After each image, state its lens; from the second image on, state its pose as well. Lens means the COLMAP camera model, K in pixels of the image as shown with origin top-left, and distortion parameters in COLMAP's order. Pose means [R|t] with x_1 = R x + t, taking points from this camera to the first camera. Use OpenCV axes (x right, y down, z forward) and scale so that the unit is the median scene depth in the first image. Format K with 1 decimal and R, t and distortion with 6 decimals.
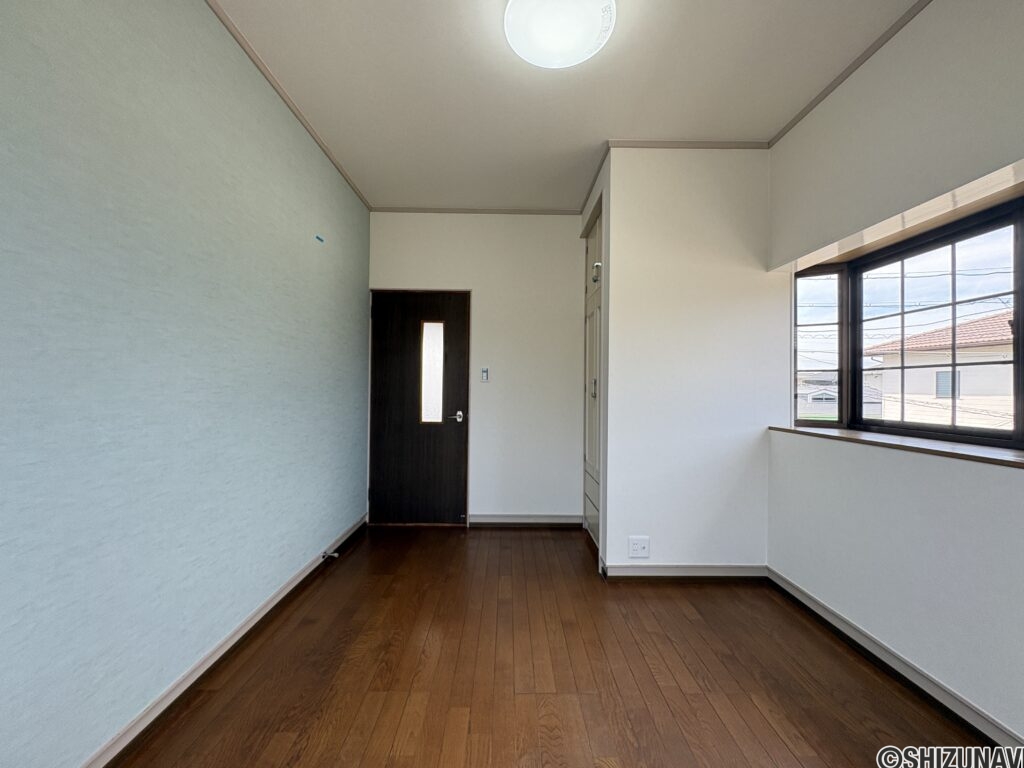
lens RADIAL K [[408.9, 0, 512.0], [0, 408.9, 384.0], [0, 0, 1]] dist [0.000976, -0.000159]
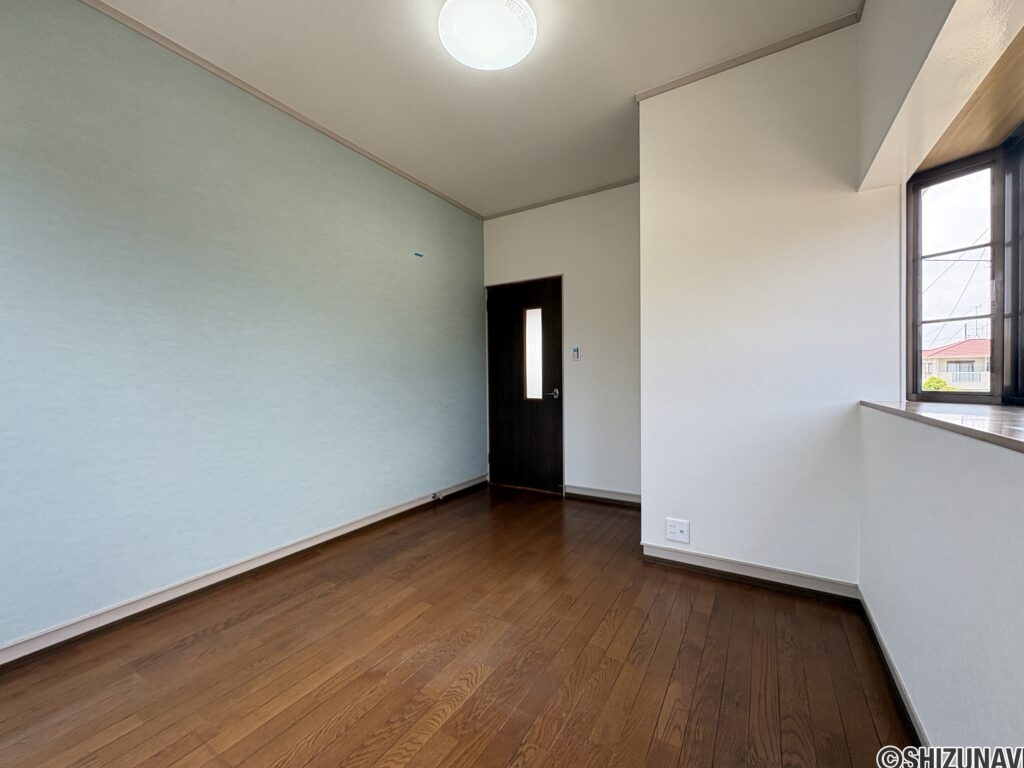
lens RADIAL K [[408.9, 0, 512.0], [0, 408.9, 384.0], [0, 0, 1]] dist [0.000976, -0.000159]
pose [[0.847253, -0.011243, -0.531071, 0.467774], [0.024706, 0.999528, 0.018255, 0.042374], [0.530615, -0.028587, 0.847131, 0.032660]]
